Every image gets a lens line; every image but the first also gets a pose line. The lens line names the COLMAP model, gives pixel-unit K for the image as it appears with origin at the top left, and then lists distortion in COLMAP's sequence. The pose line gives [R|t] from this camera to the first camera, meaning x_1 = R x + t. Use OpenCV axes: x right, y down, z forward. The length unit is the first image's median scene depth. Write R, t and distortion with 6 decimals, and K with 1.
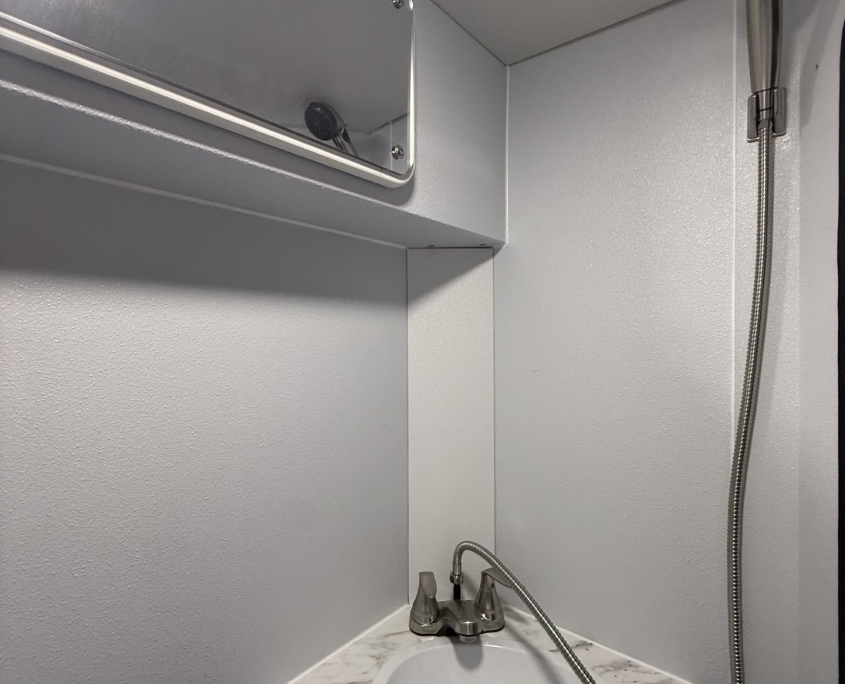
lens RADIAL K [[448.1, 0, 422.5], [0, 448.1, 342.0], [0, 0, 1]] dist [0.004336, -0.002452]
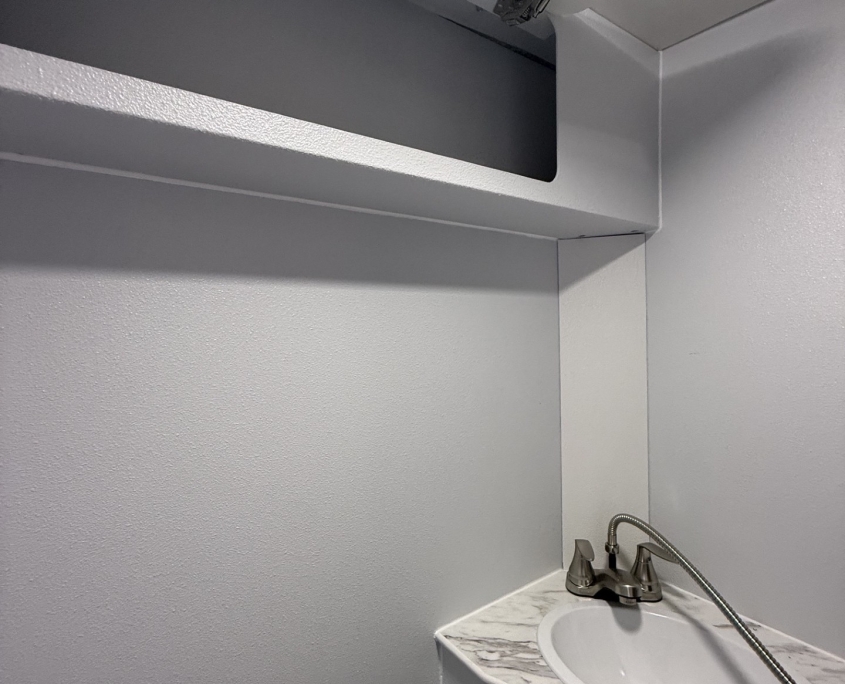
lens RADIAL K [[448.1, 0, 422.5], [0, 448.1, 342.0], [0, 0, 1]] dist [0.004336, -0.002452]
pose [[0.967573, -0.011054, -0.252350, -0.086836], [0.016796, 0.999646, 0.020612, 0.008484], [0.252033, -0.024182, 0.967417, -0.133920]]
